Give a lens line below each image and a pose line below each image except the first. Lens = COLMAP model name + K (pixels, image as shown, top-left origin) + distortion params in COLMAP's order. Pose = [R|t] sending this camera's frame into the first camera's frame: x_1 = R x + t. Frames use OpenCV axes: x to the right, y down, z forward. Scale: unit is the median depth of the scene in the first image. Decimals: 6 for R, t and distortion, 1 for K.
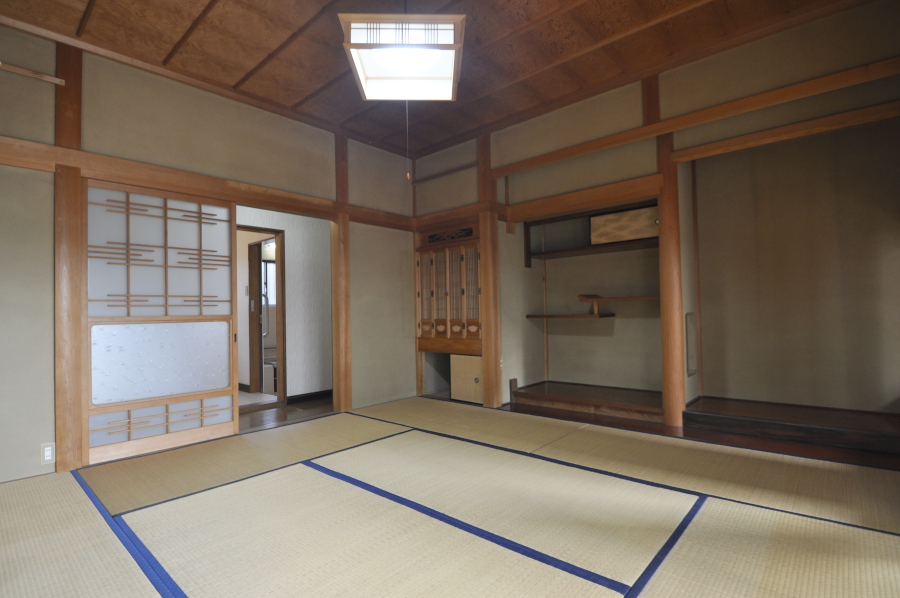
lens RADIAL K [[443.6, 0, 441.5], [0, 443.6, 303.4], [0, 0, 1]] dist [0.000782, 0.000031]
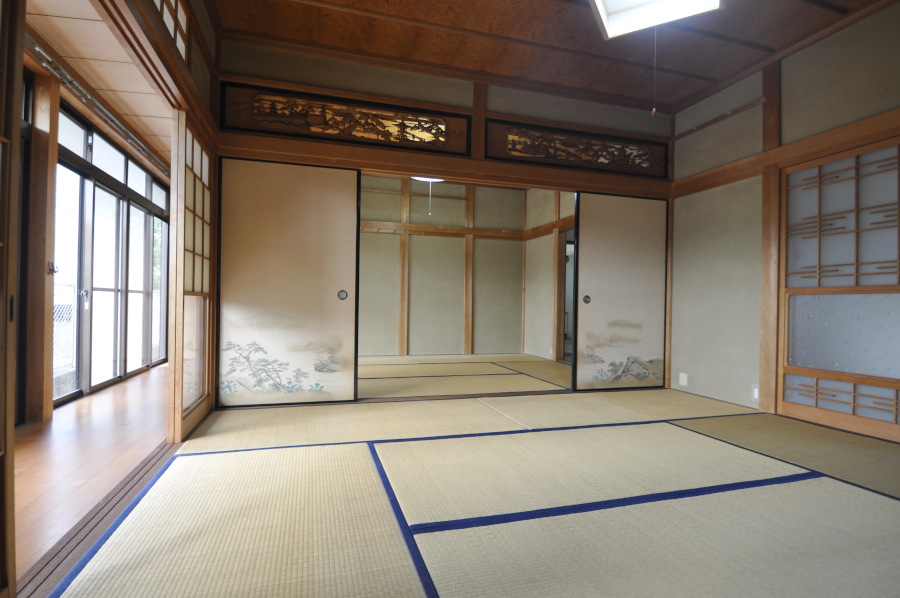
lens RADIAL K [[443.6, 0, 441.5], [0, 443.6, 303.4], [0, 0, 1]] dist [0.000782, 0.000031]
pose [[-0.517146, 0.011762, -0.855817, 0.419834], [0.014745, 0.999880, 0.004832, 0.033293], [0.855770, -0.010120, -0.517257, 0.528683]]
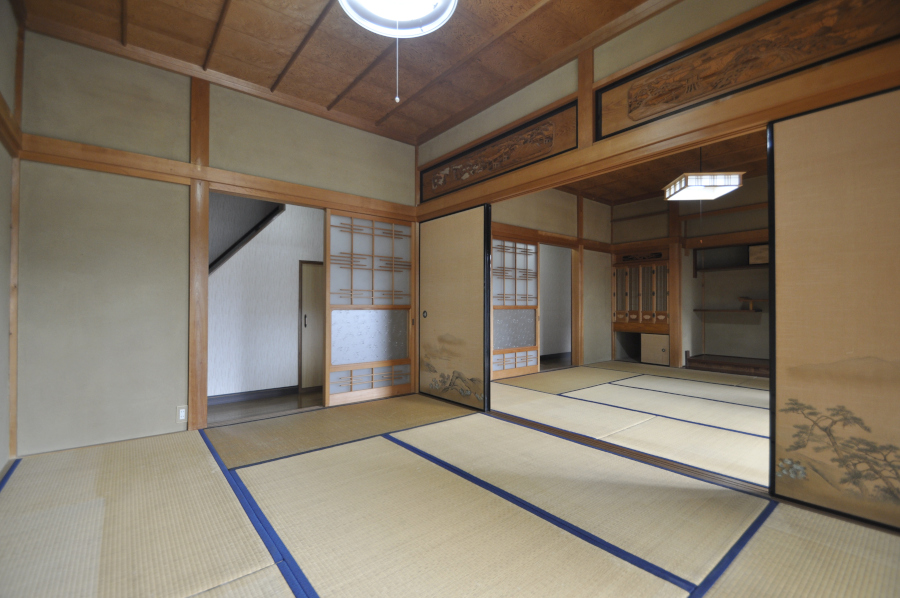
lens RADIAL K [[399.1, 0, 450.0], [0, 399.1, 299.0], [0, 0, 1]] dist [0.015626, 0.000091]
pose [[0.988568, 0.017089, -0.149801, -0.456368], [-0.016519, 0.999851, 0.005045, -0.001892], [0.149865, -0.002513, 0.988703, -0.510261]]
